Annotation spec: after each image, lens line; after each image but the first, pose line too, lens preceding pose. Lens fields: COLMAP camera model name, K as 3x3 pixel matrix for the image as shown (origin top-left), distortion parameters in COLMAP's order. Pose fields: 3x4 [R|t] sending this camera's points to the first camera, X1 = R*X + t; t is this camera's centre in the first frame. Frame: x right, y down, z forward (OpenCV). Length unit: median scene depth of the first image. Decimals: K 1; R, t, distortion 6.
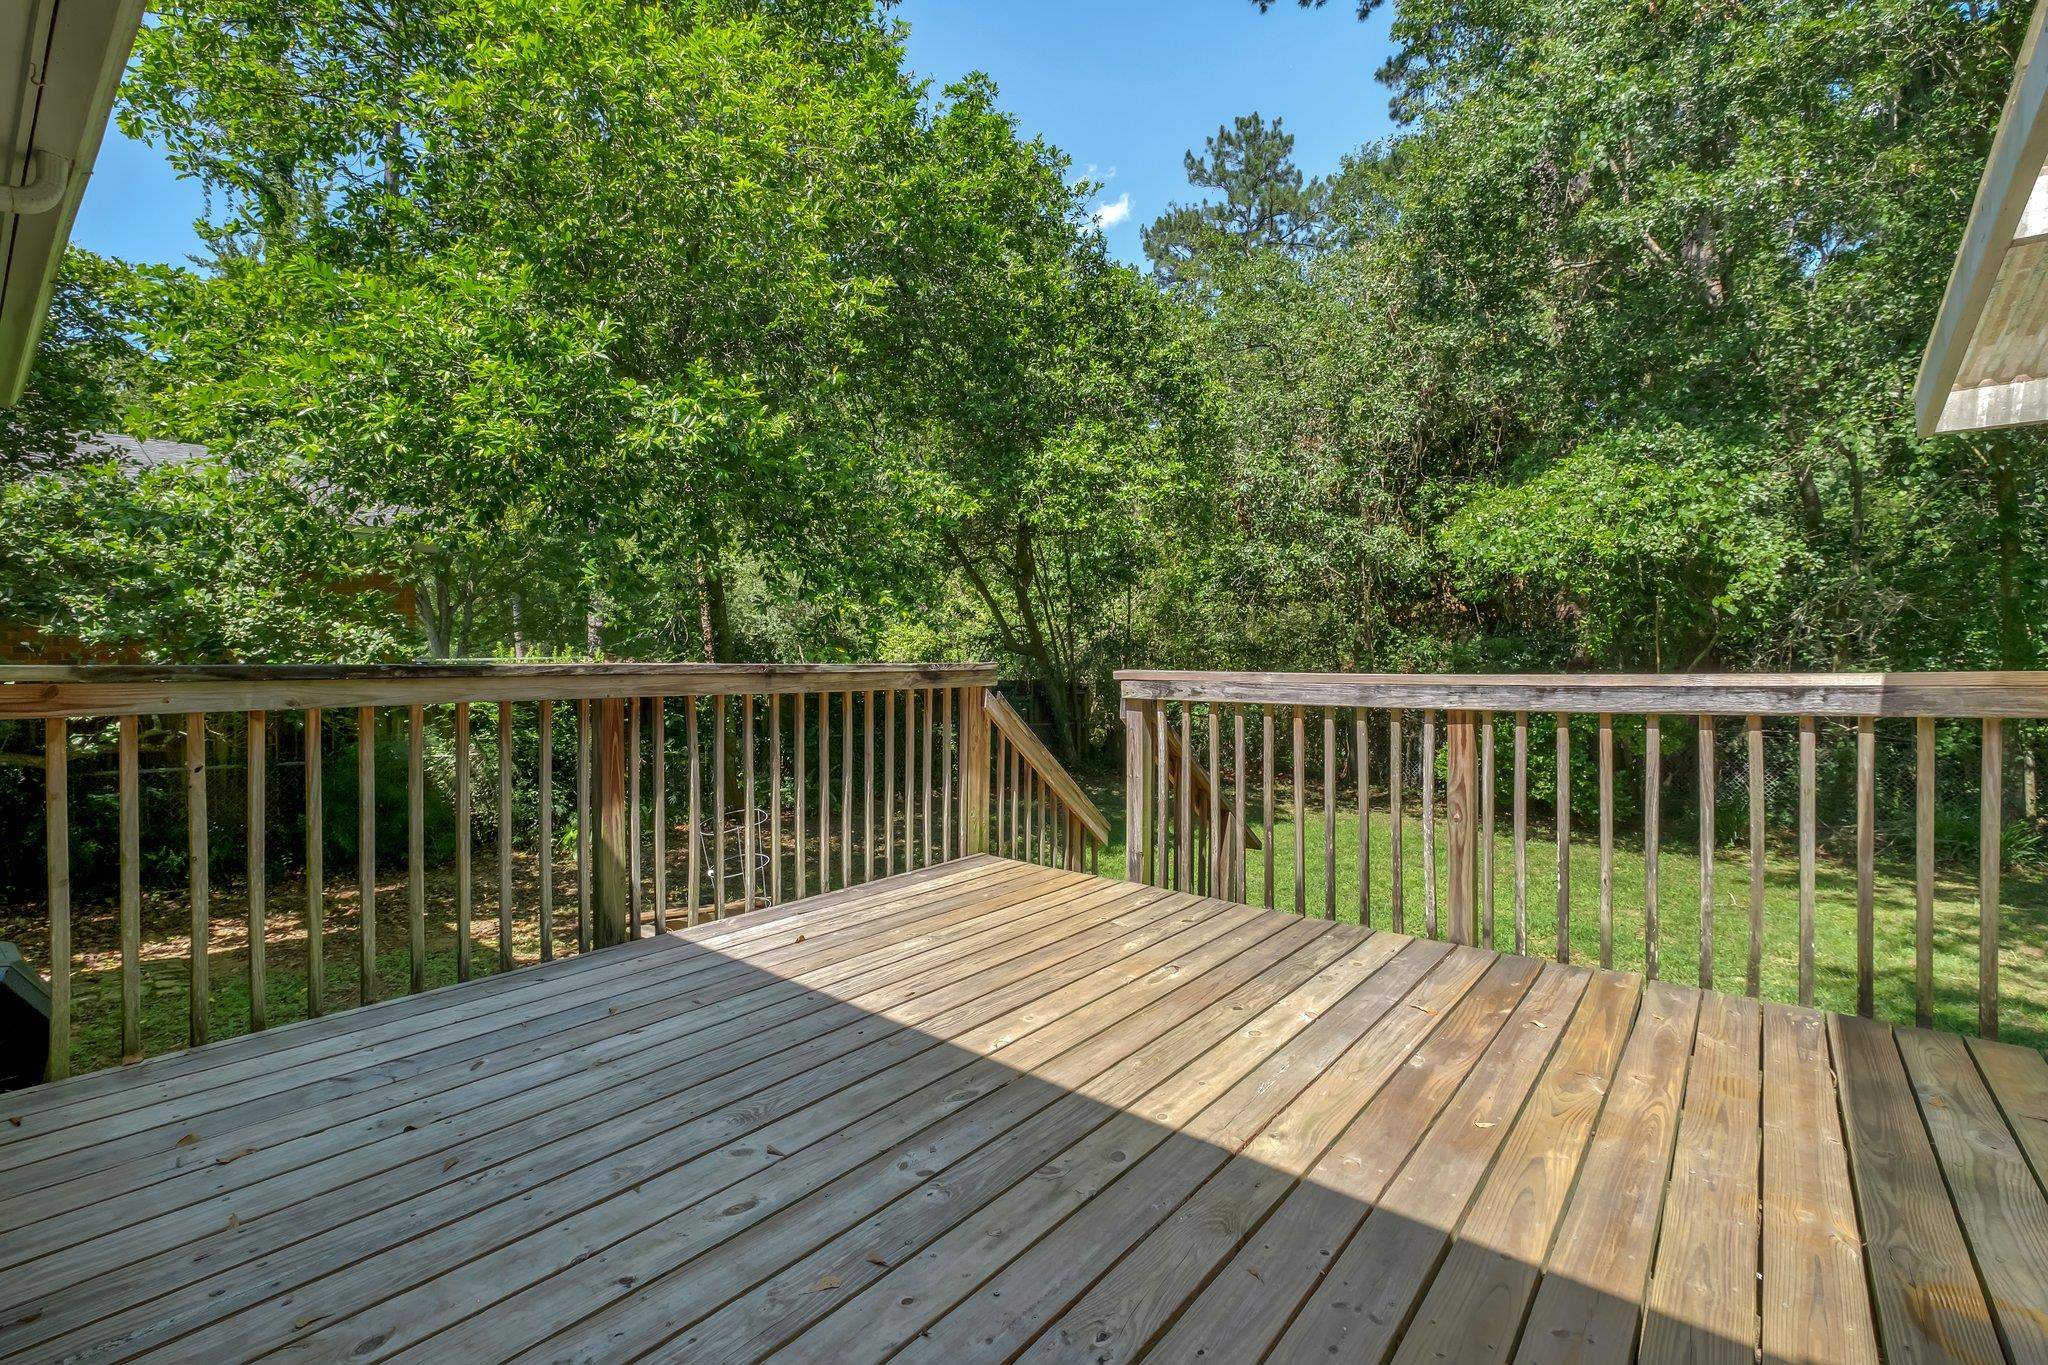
lens RADIAL K [[900.8, 0, 1016.3], [0, 900.8, 662.0], [0, 0, 1]] dist [-0.004984, -0.000935]
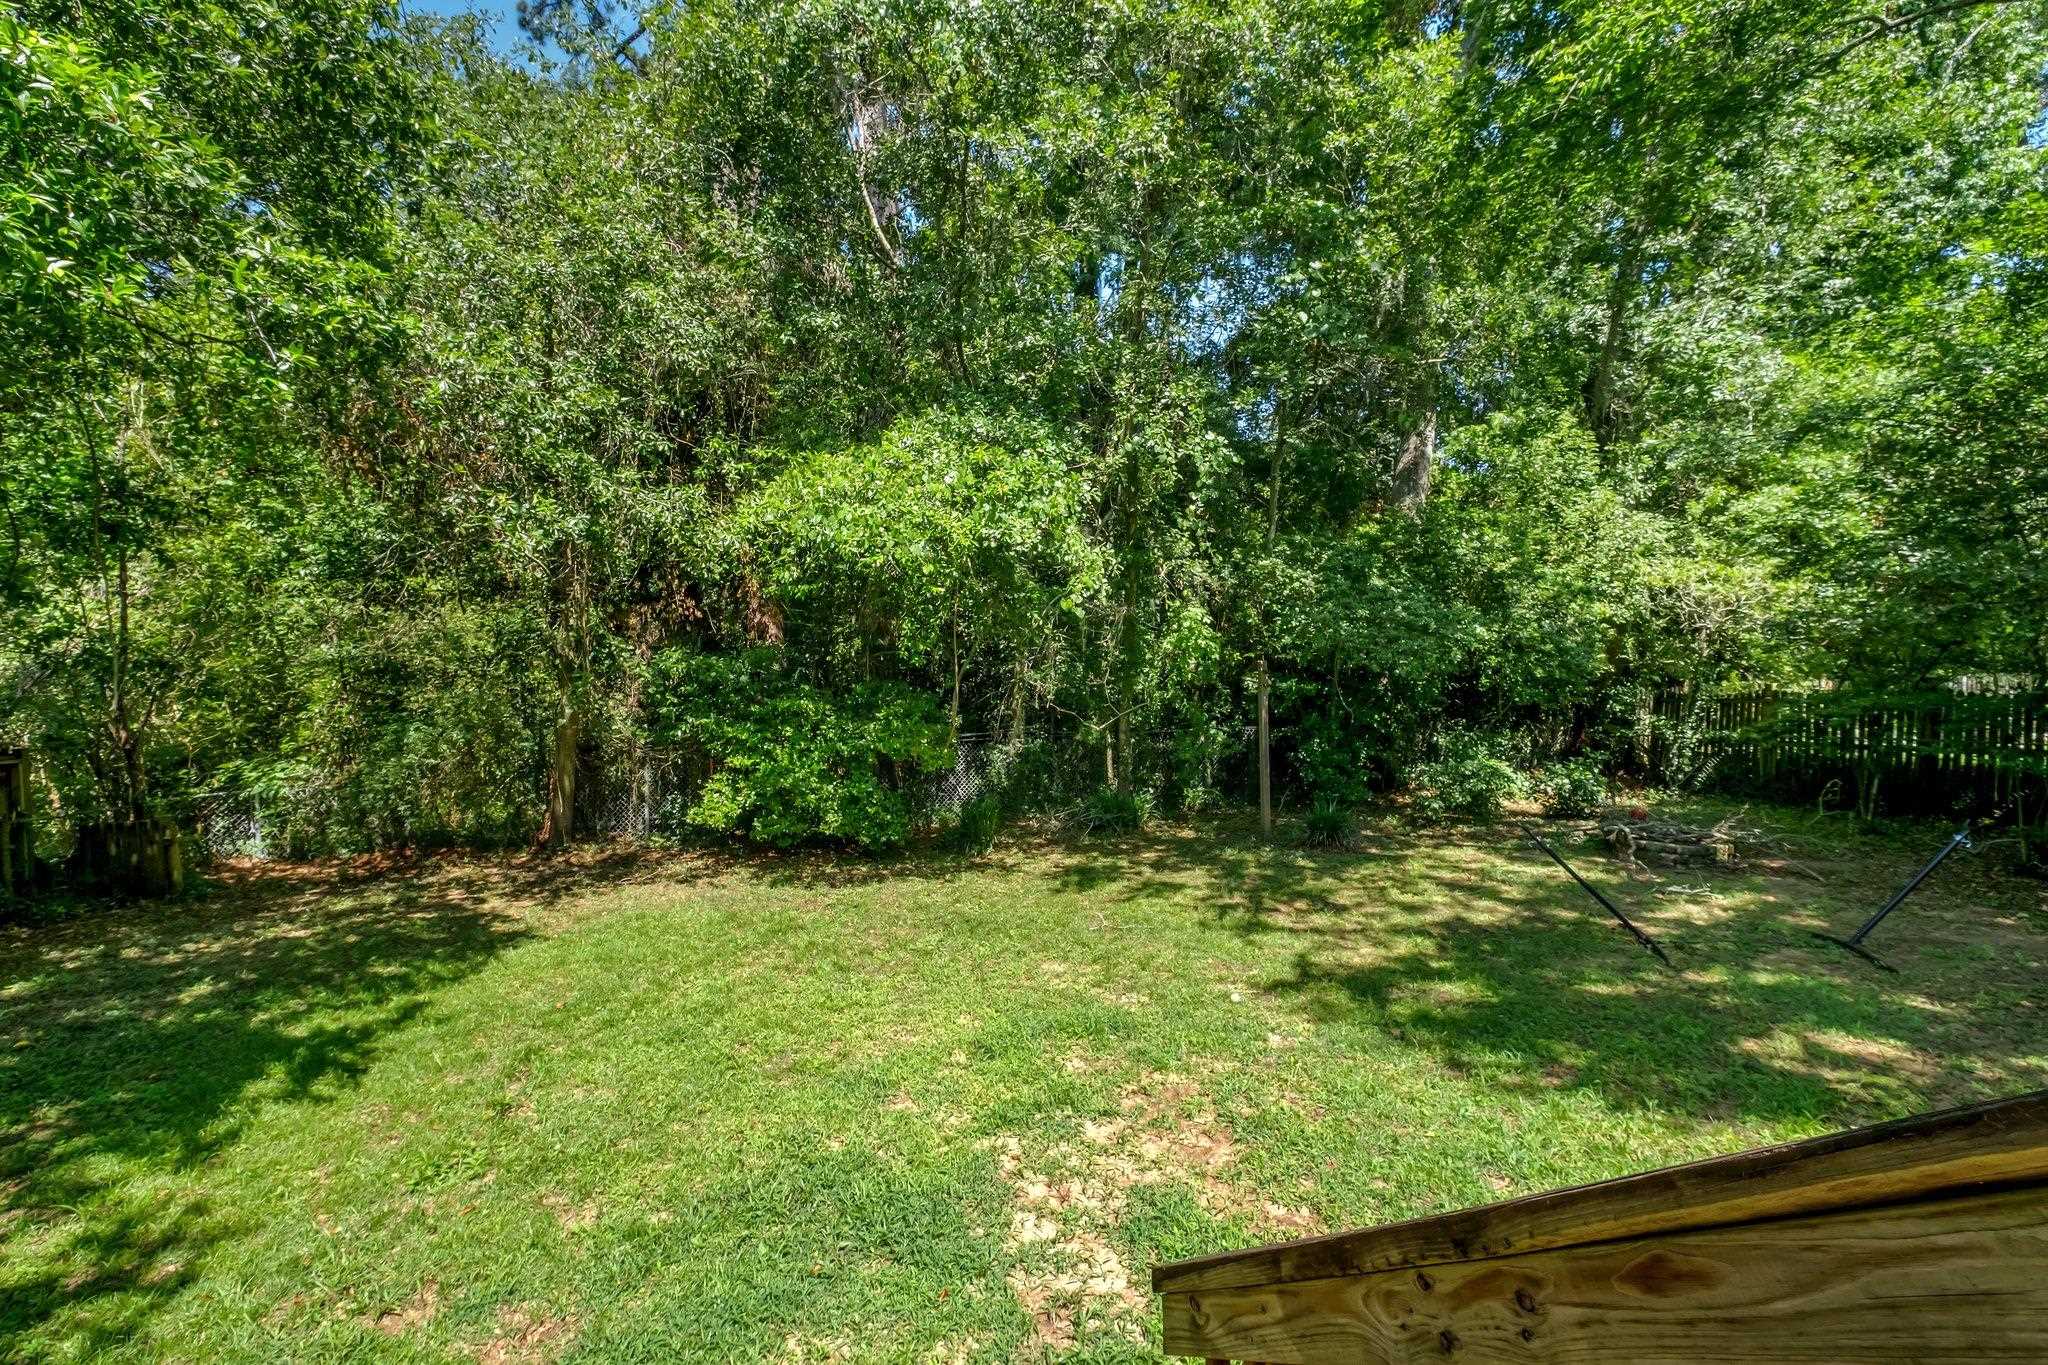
lens RADIAL K [[900.8, 0, 1027.7], [0, 900.8, 680.8], [0, 0, 1]] dist [-0.004984, -0.000935]
pose [[0.580760, -0.033241, 0.813396, -0.021074], [0.033398, 0.999298, 0.016992, -0.014014], [-0.813389, 0.017298, 0.581462, 1.458571]]
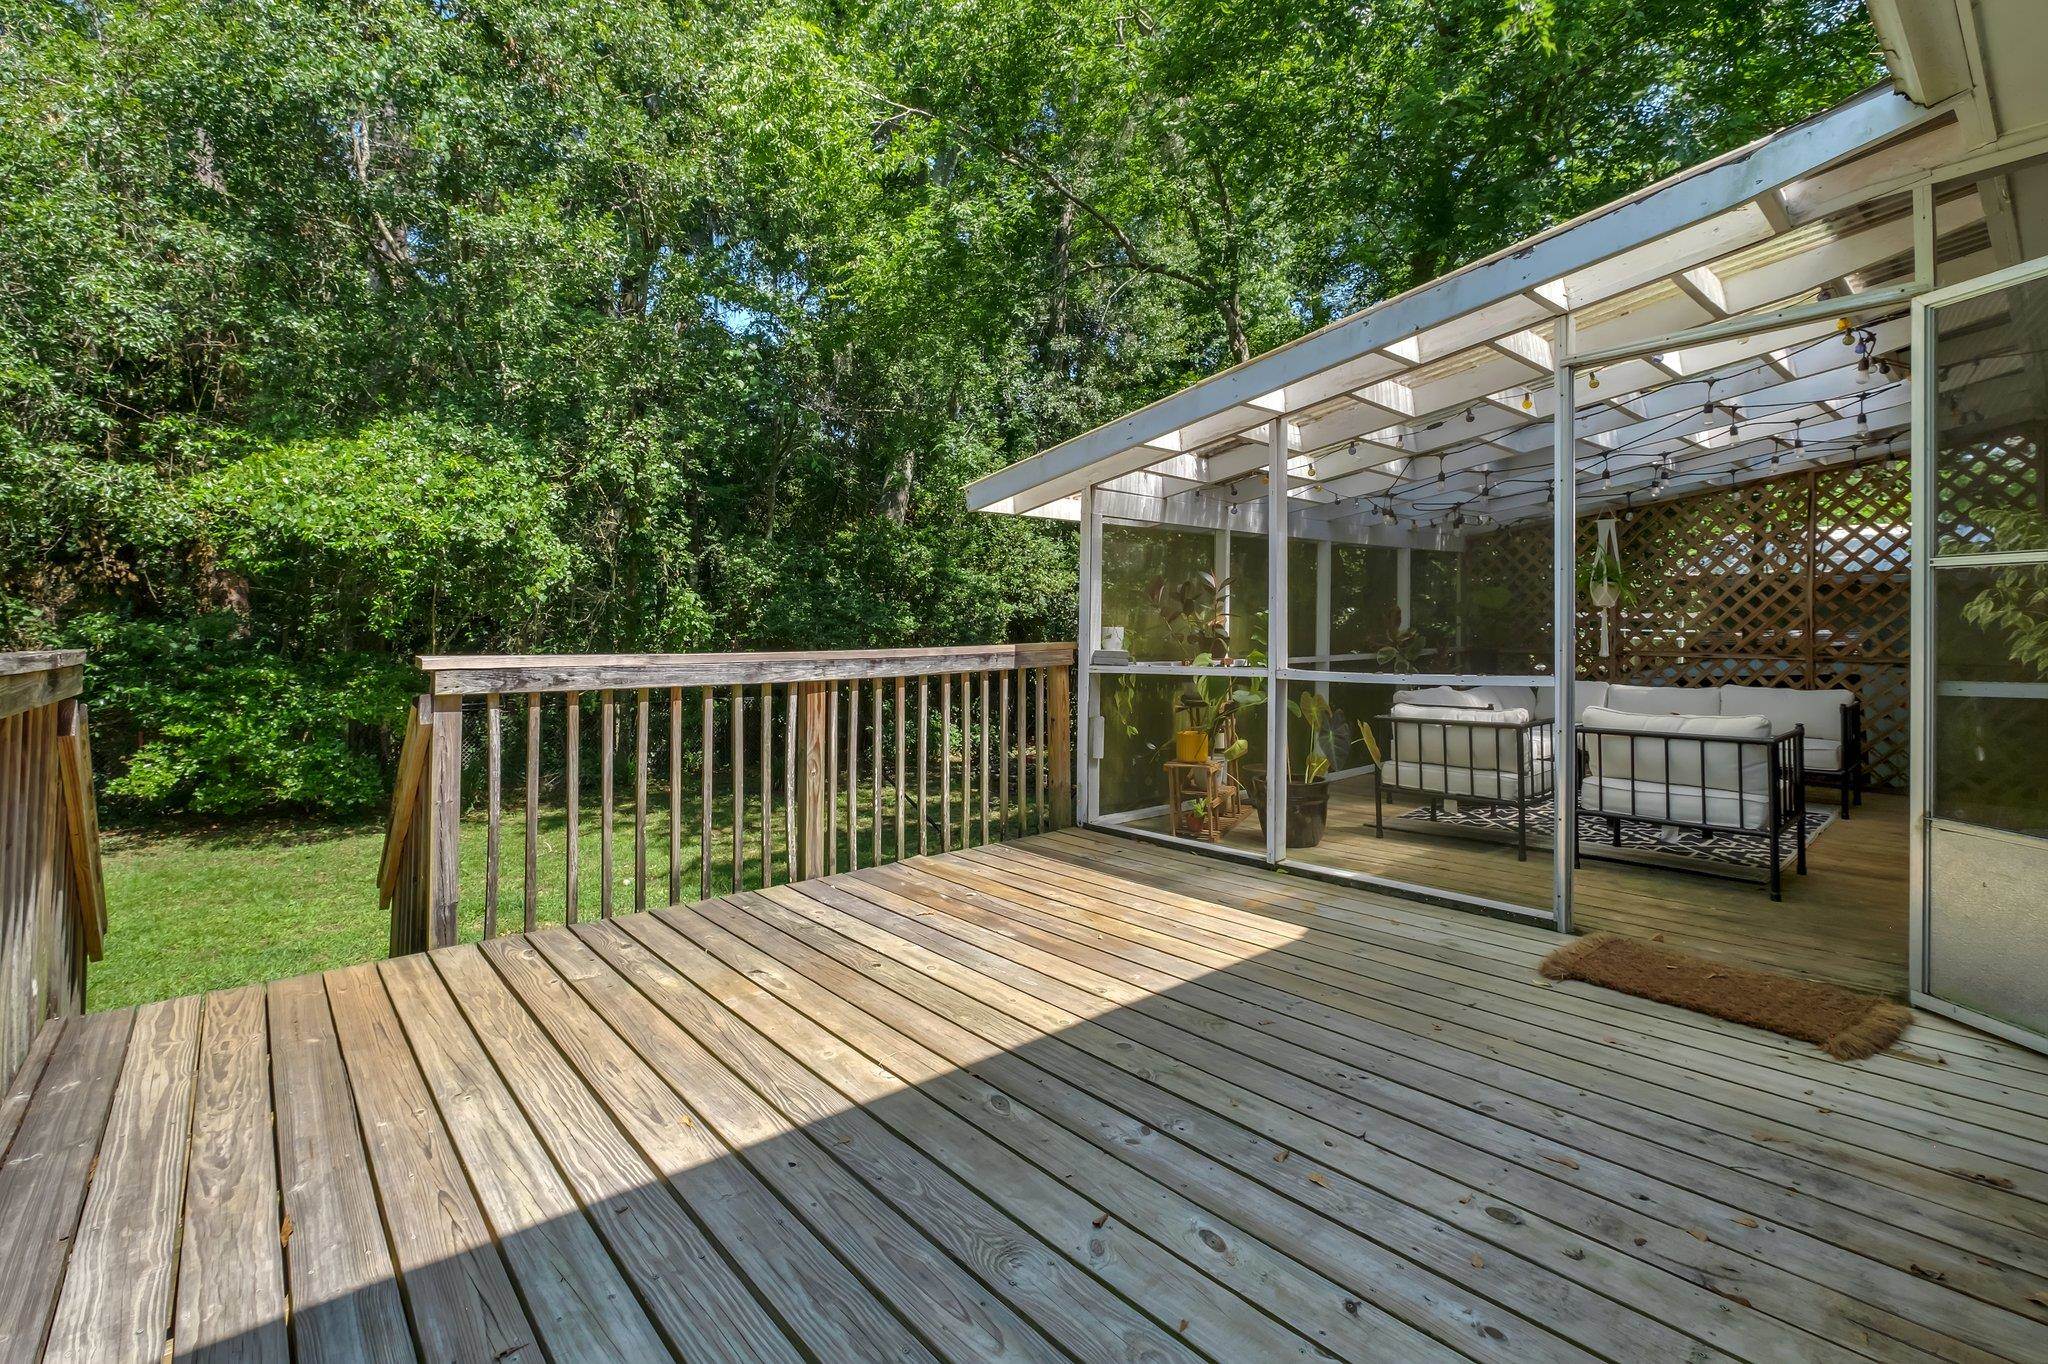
lens RADIAL K [[900.8, 0, 1008.3], [0, 900.8, 617.4], [0, 0, 1]] dist [-0.004984, -0.000935]
pose [[0.186819, 0.020424, 0.982182, -0.685329], [0.010205, 0.999690, -0.022729, -0.001611], [-0.982341, 0.014269, 0.186553, 0.560859]]
